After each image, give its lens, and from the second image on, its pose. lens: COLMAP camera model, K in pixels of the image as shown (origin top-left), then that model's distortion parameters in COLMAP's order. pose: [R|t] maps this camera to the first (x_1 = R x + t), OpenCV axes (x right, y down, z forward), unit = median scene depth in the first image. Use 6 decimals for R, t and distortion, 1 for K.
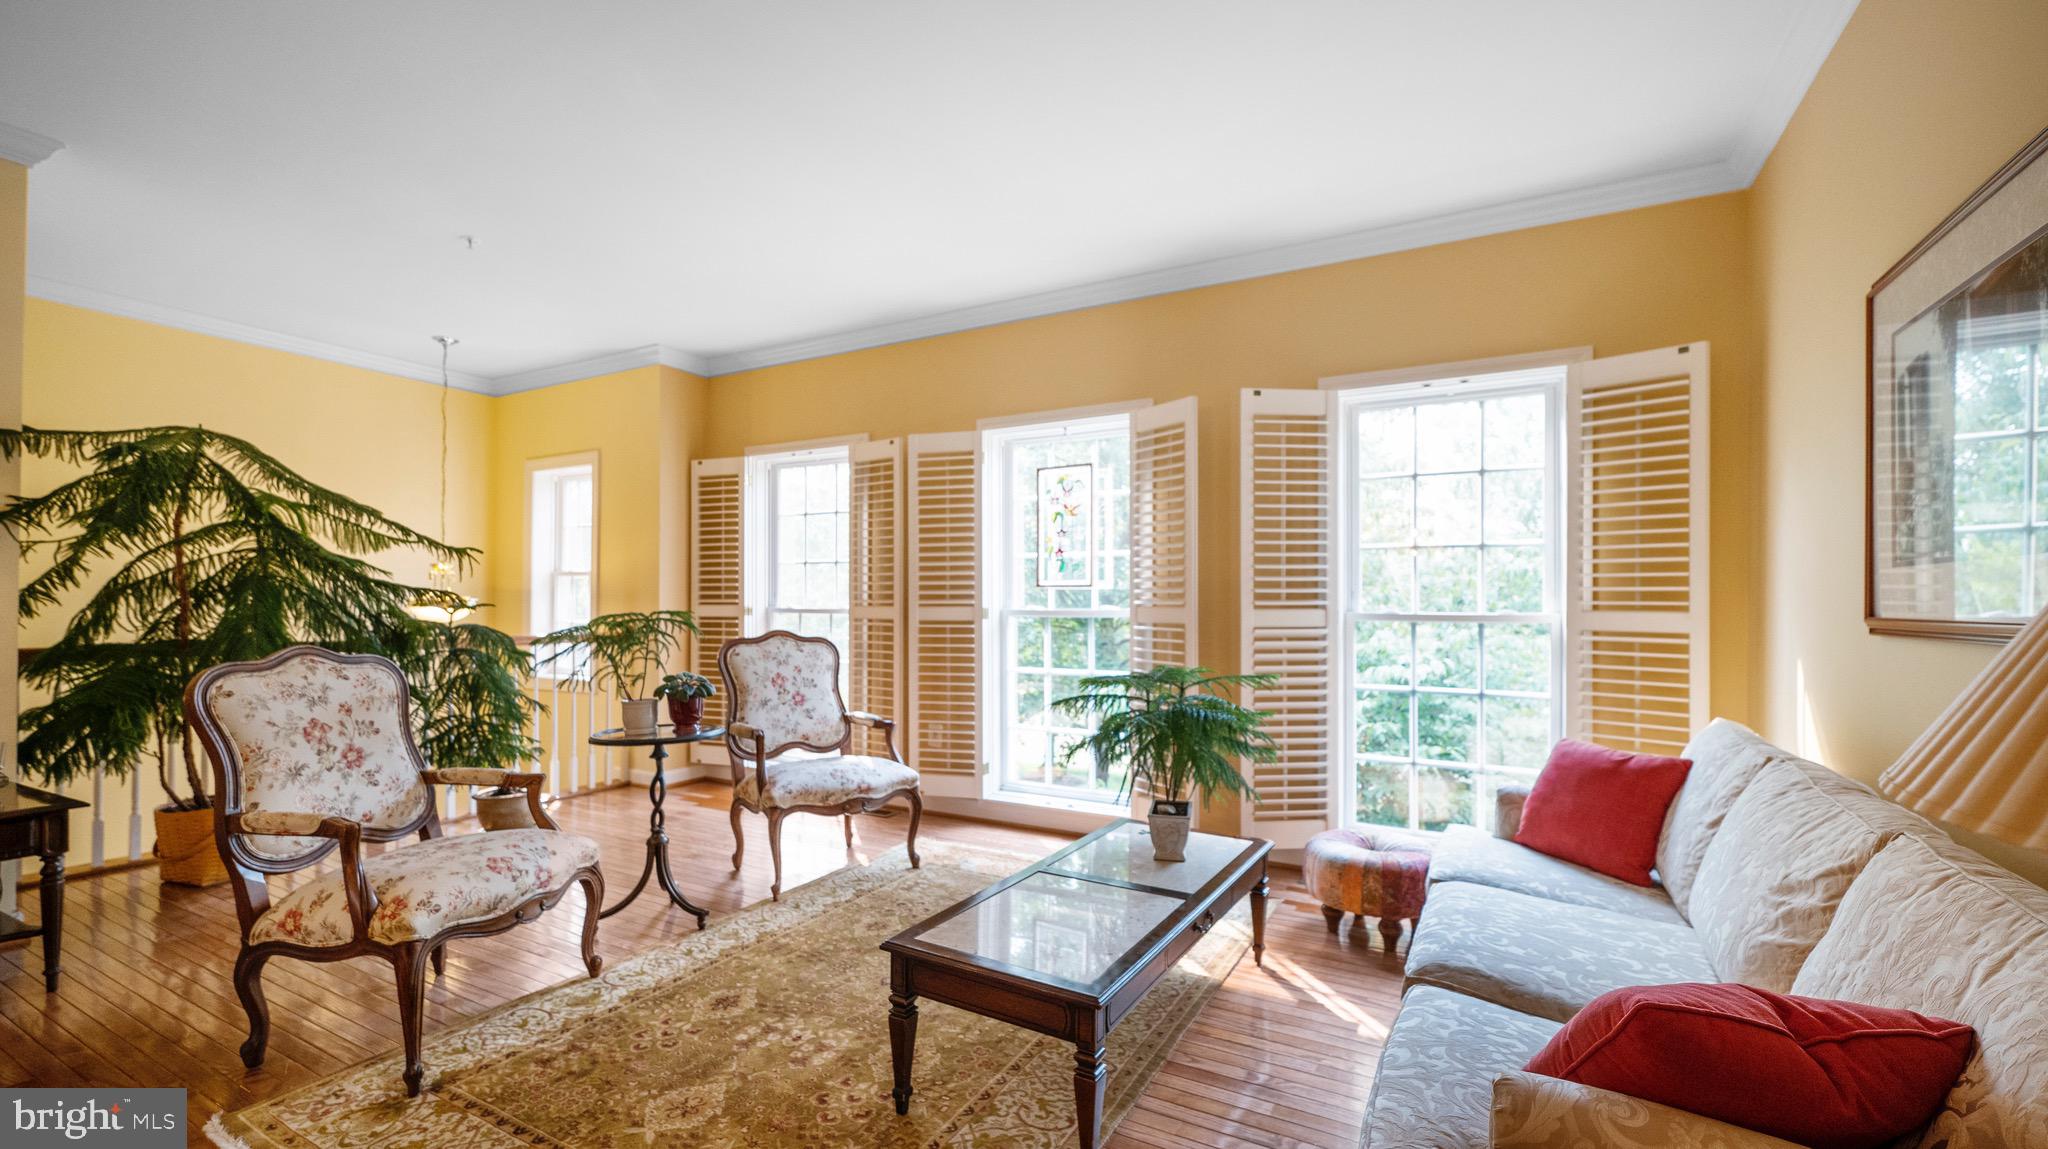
lens RADIAL K [[832.6, 0, 1020.0], [0, 832.6, 592.2], [0, 0, 1]] dist [0.004435, 0.000784]
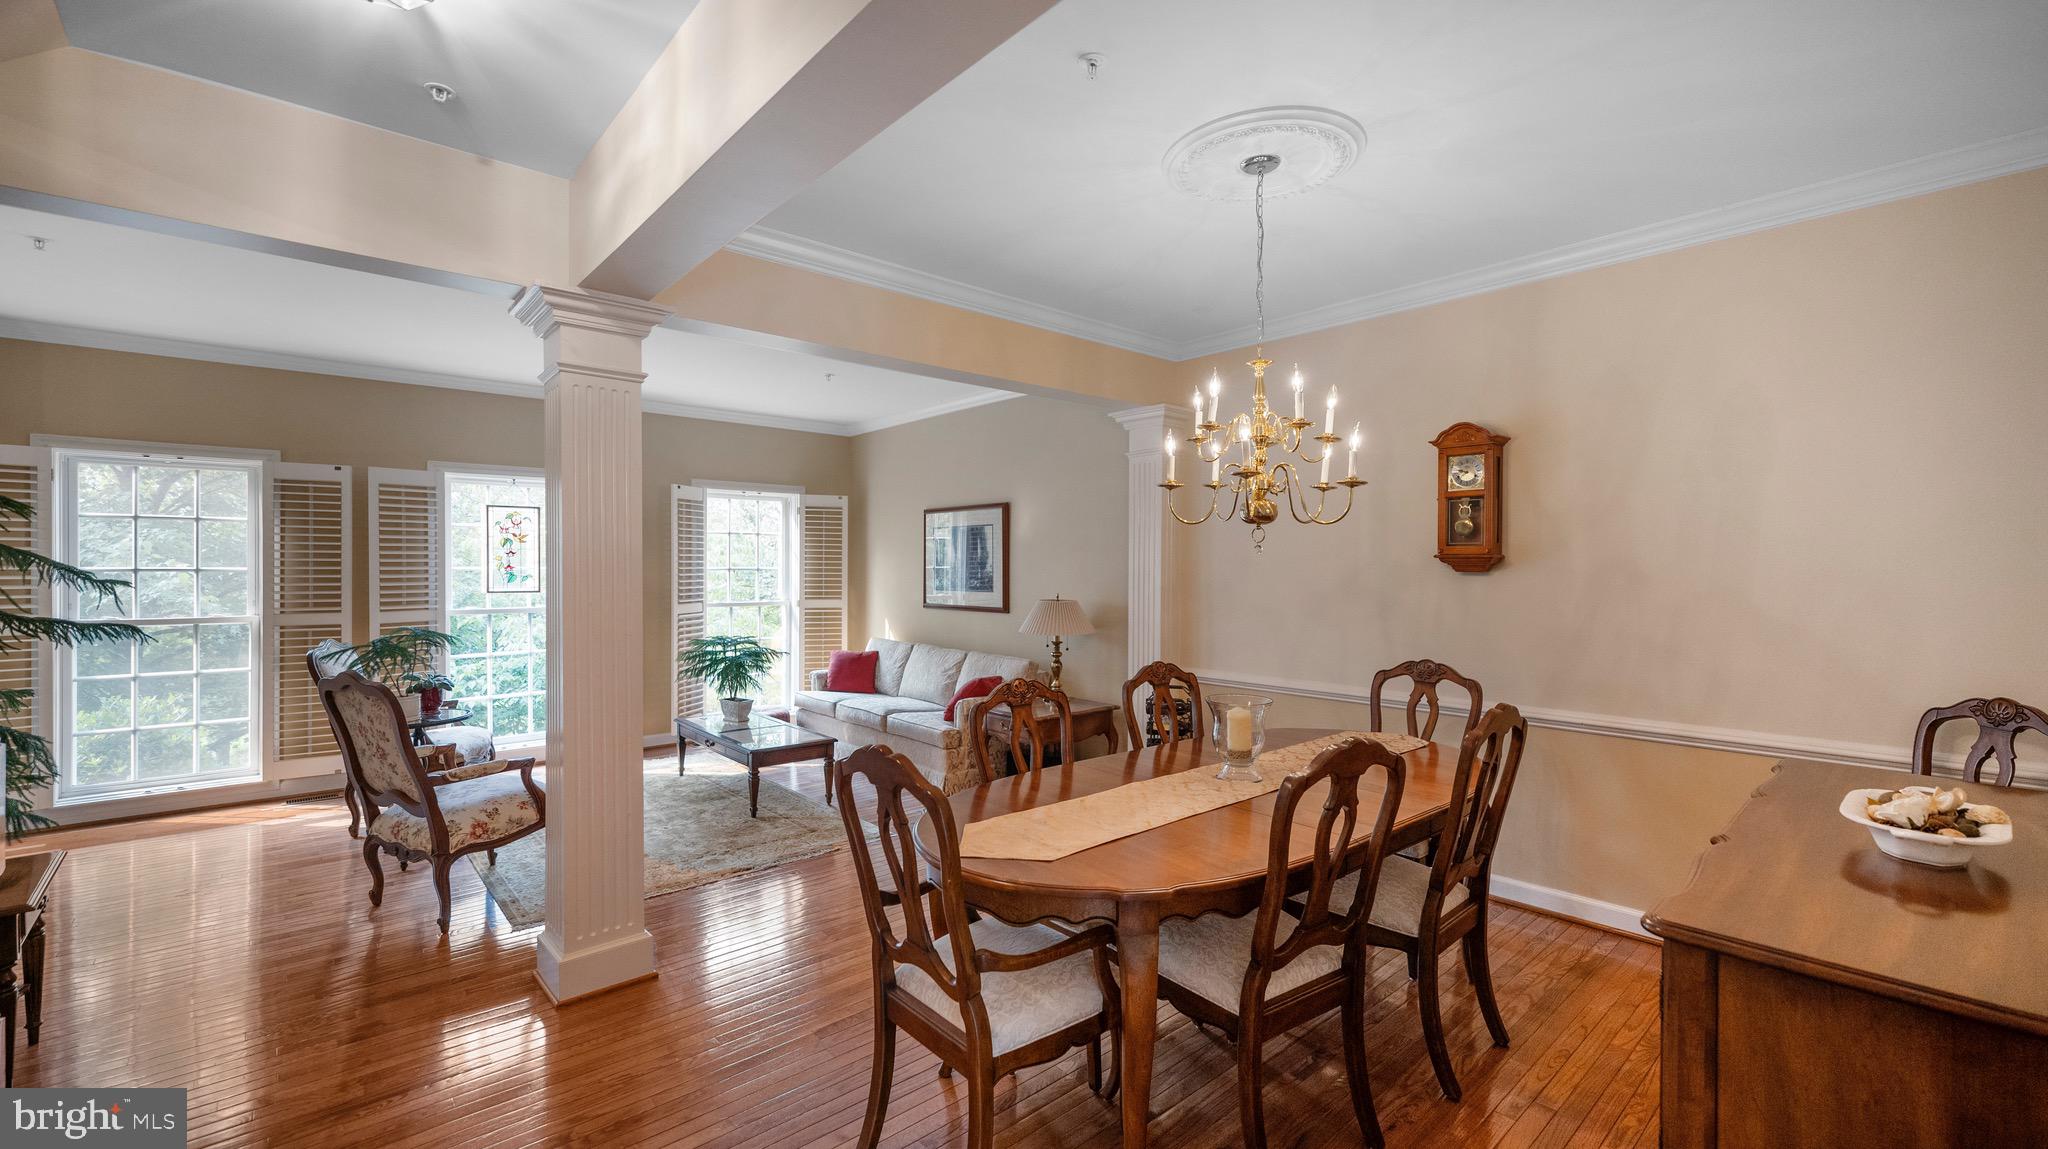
lens RADIAL K [[832.6, 0, 1018.2], [0, 832.6, 570.4], [0, 0, 1]] dist [0.004435, 0.000784]
pose [[0.354427, -0.007248, 0.935056, -1.271189], [-0.010125, 0.999882, 0.011588, -0.090944], [-0.935029, -0.013574, 0.354312, -0.383773]]
